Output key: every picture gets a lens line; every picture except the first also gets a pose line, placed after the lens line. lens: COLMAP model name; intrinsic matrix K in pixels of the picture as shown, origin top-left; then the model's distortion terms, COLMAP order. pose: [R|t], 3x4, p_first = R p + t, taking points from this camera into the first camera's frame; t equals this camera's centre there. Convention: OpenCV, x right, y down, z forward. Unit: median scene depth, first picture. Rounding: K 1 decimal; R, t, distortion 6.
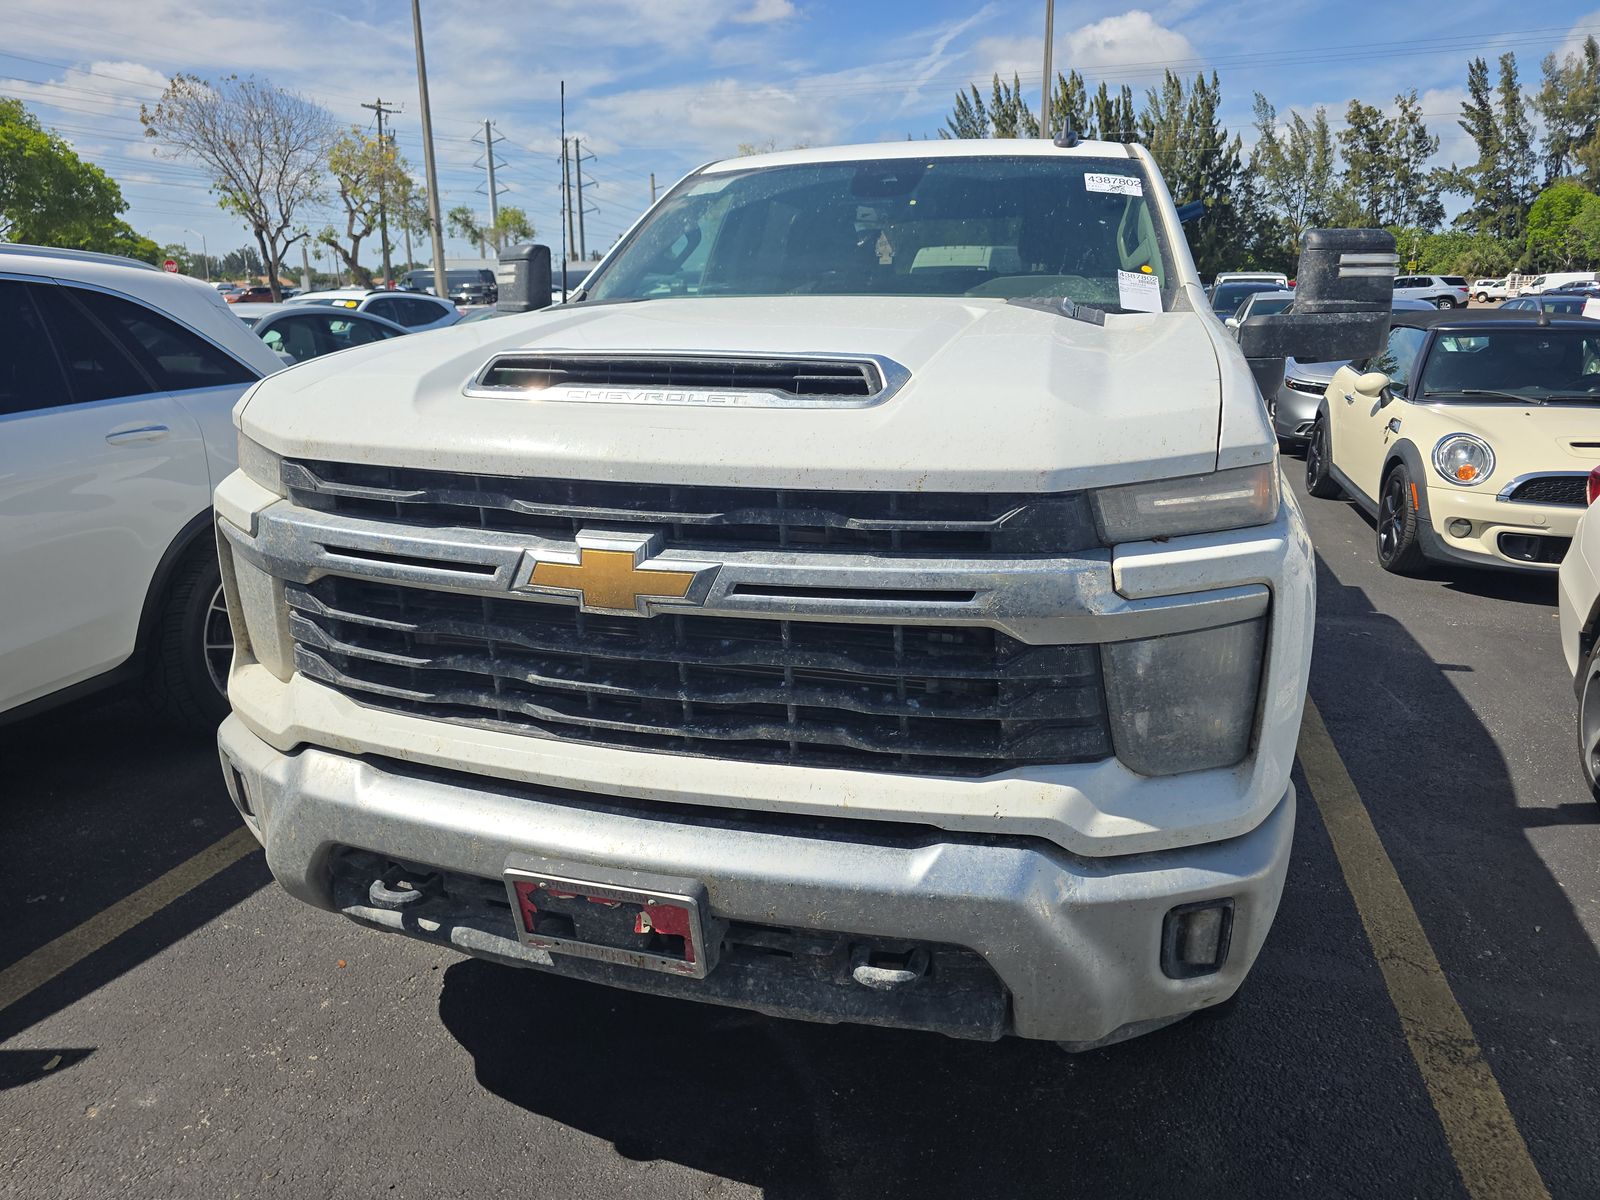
lens RADIAL K [[1077.8, 0, 794.8], [0, 1077.8, 595.0], [0, 0, 1]] dist [0.045648, -0.038606]
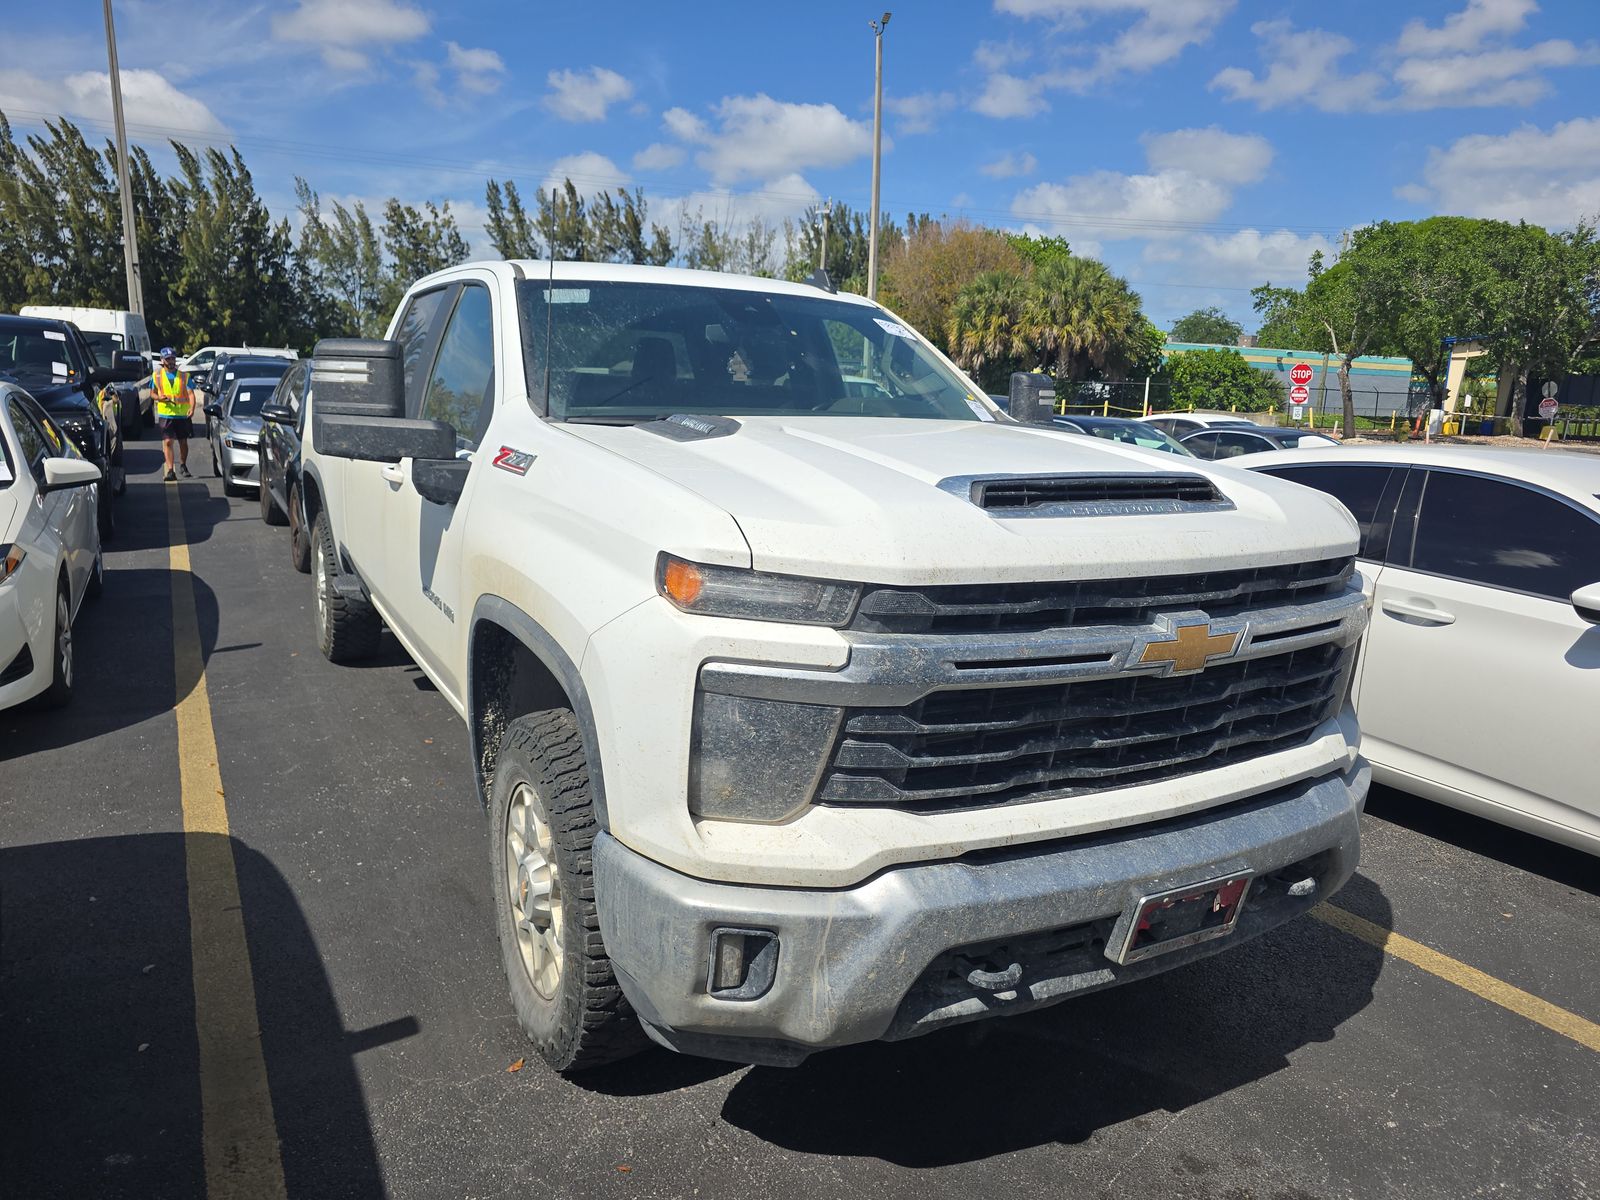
lens RADIAL K [[1077.8, 0, 794.8], [0, 1077.8, 595.0], [0, 0, 1]] dist [0.045648, -0.038606]
pose [[0.699470, -0.108074, 0.706443, -1.264192], [0.155757, 0.987791, -0.003104, -0.130884], [-0.697482, 0.112204, 0.707763, 0.339297]]
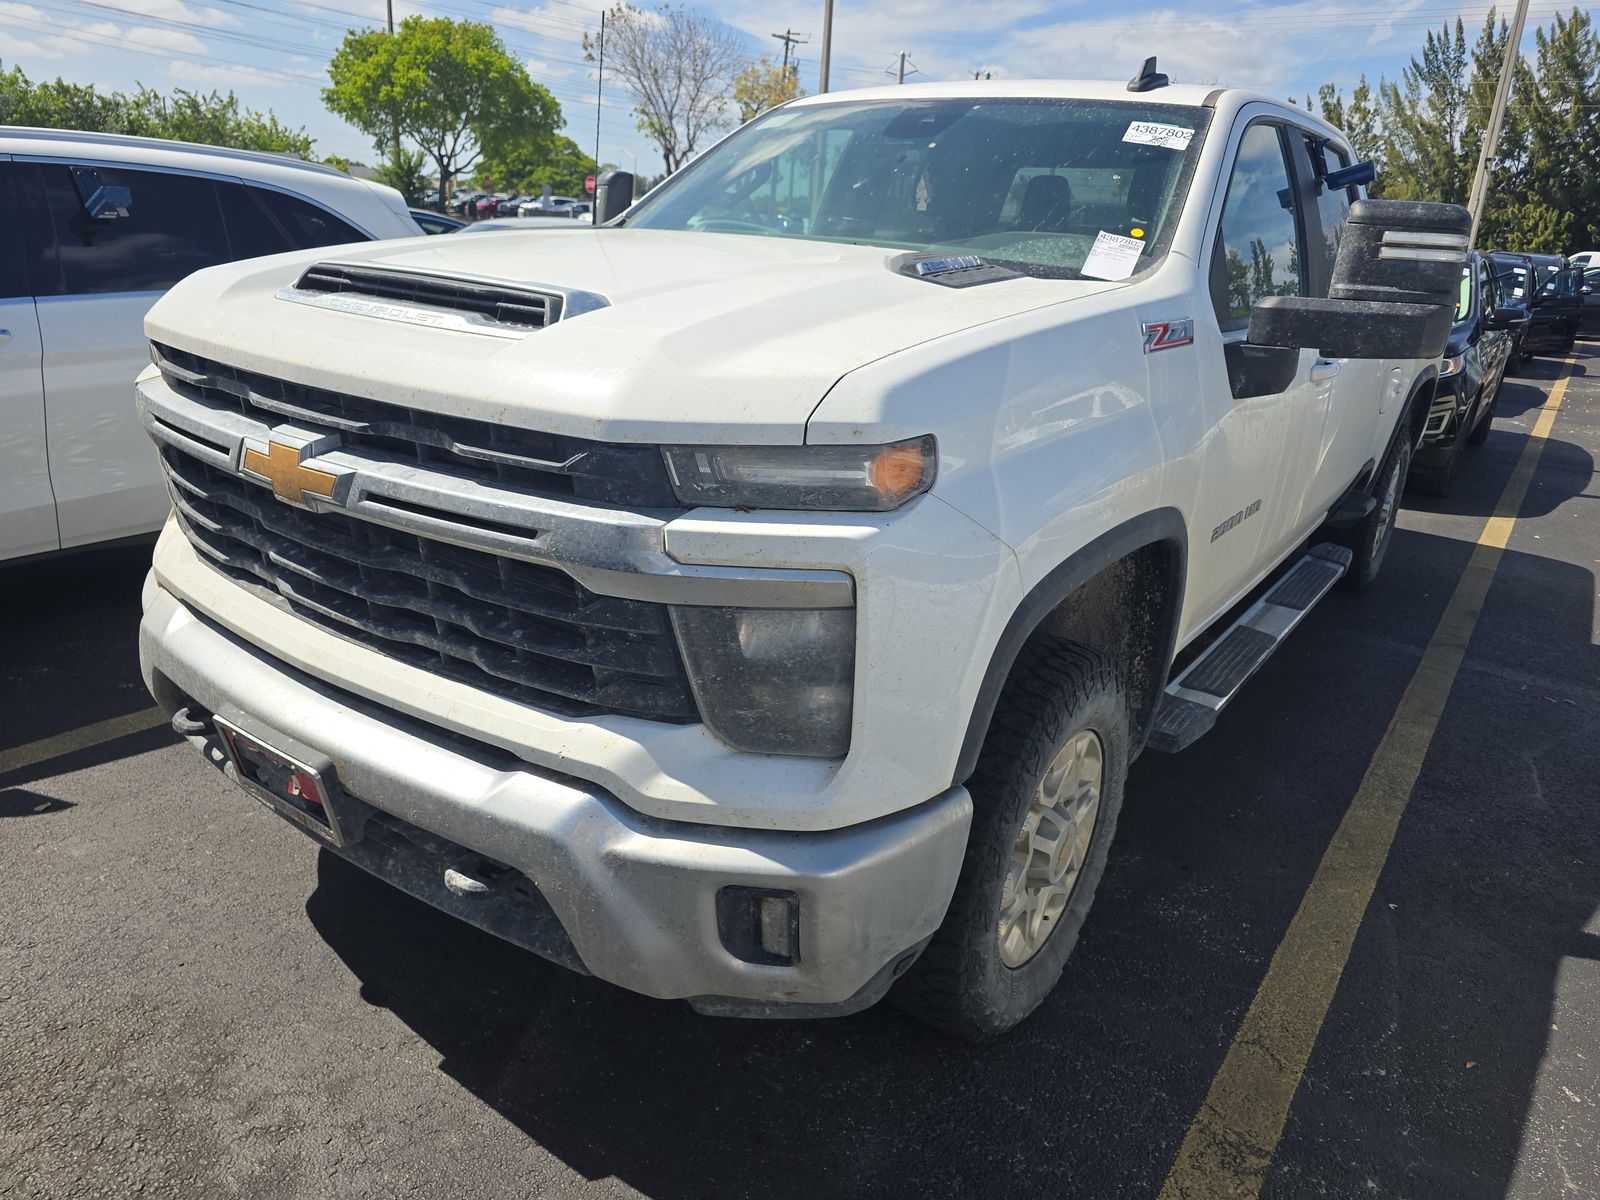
lens RADIAL K [[1077.8, 0, 794.8], [0, 1077.8, 595.0], [0, 0, 1]] dist [0.045648, -0.038606]
pose [[0.940930, 0.168099, -0.293928, 0.573943], [-0.153240, 0.985485, 0.073048, -0.044428], [0.301941, -0.023692, 0.953032, 0.088467]]
